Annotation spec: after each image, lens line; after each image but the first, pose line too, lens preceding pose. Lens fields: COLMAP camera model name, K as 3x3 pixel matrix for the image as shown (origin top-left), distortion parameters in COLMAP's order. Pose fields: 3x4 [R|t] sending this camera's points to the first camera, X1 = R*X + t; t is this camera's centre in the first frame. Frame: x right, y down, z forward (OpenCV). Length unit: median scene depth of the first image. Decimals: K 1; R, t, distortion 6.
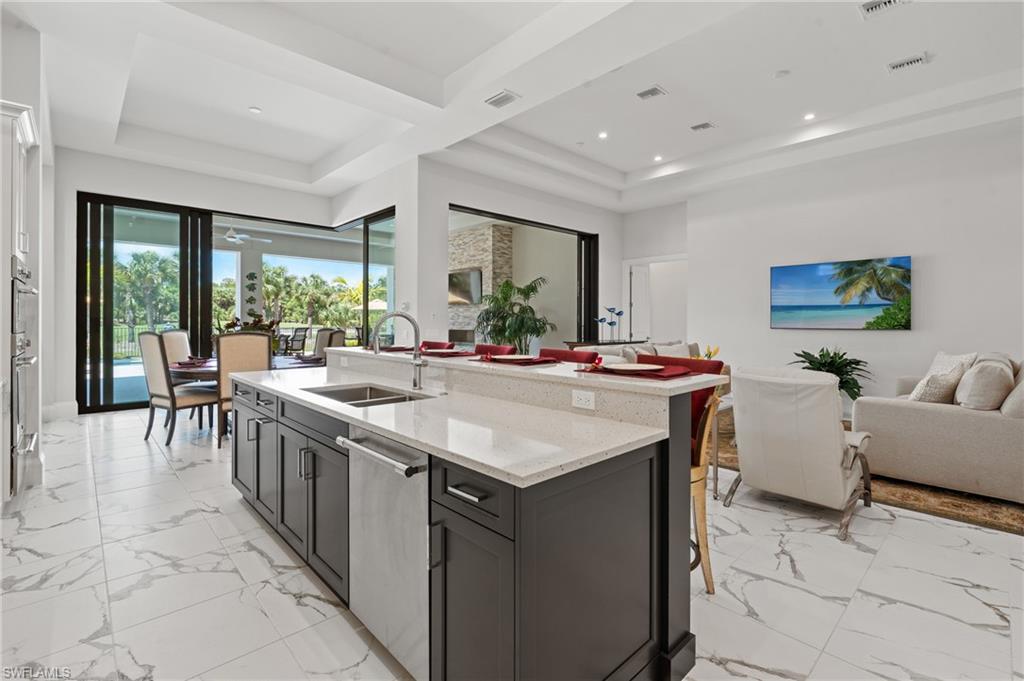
lens RADIAL K [[460.9, 0, 510.5], [0, 460.9, 324.1], [0, 0, 1]] dist [0.000258, 0.000180]
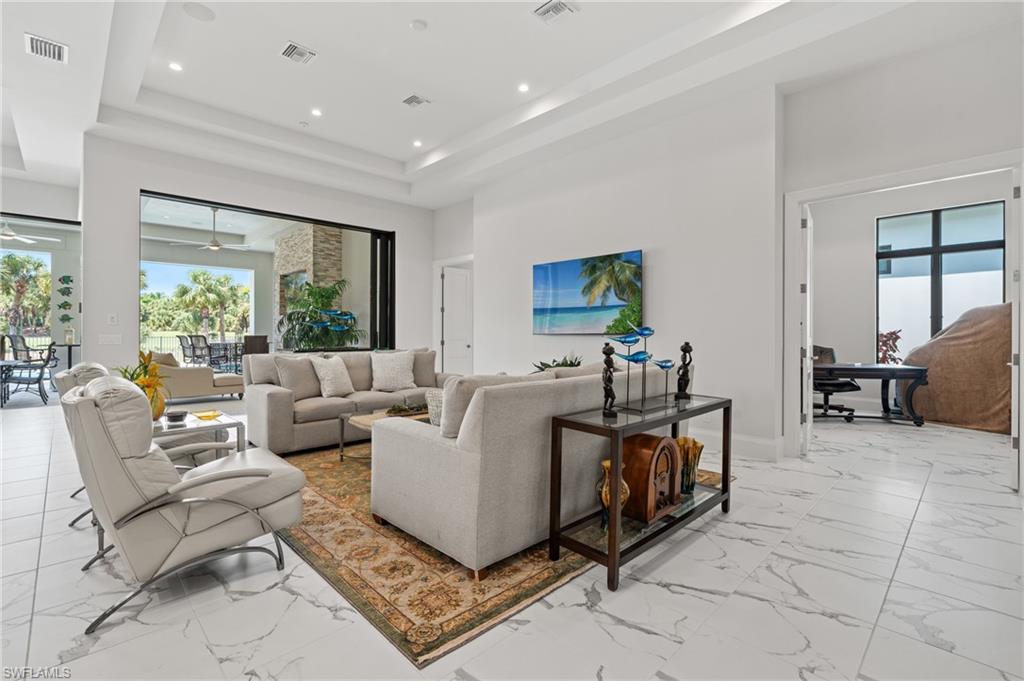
lens RADIAL K [[451.1, 0, 508.0], [0, 451.1, 337.2], [0, 0, 1]] dist [-0.008835, -0.000100]
pose [[0.999876, 0.000354, 0.015772, 0.500537], [-0.000453, 0.999980, 0.006239, 0.010346], [-0.015770, -0.006245, 0.999856, 0.126632]]
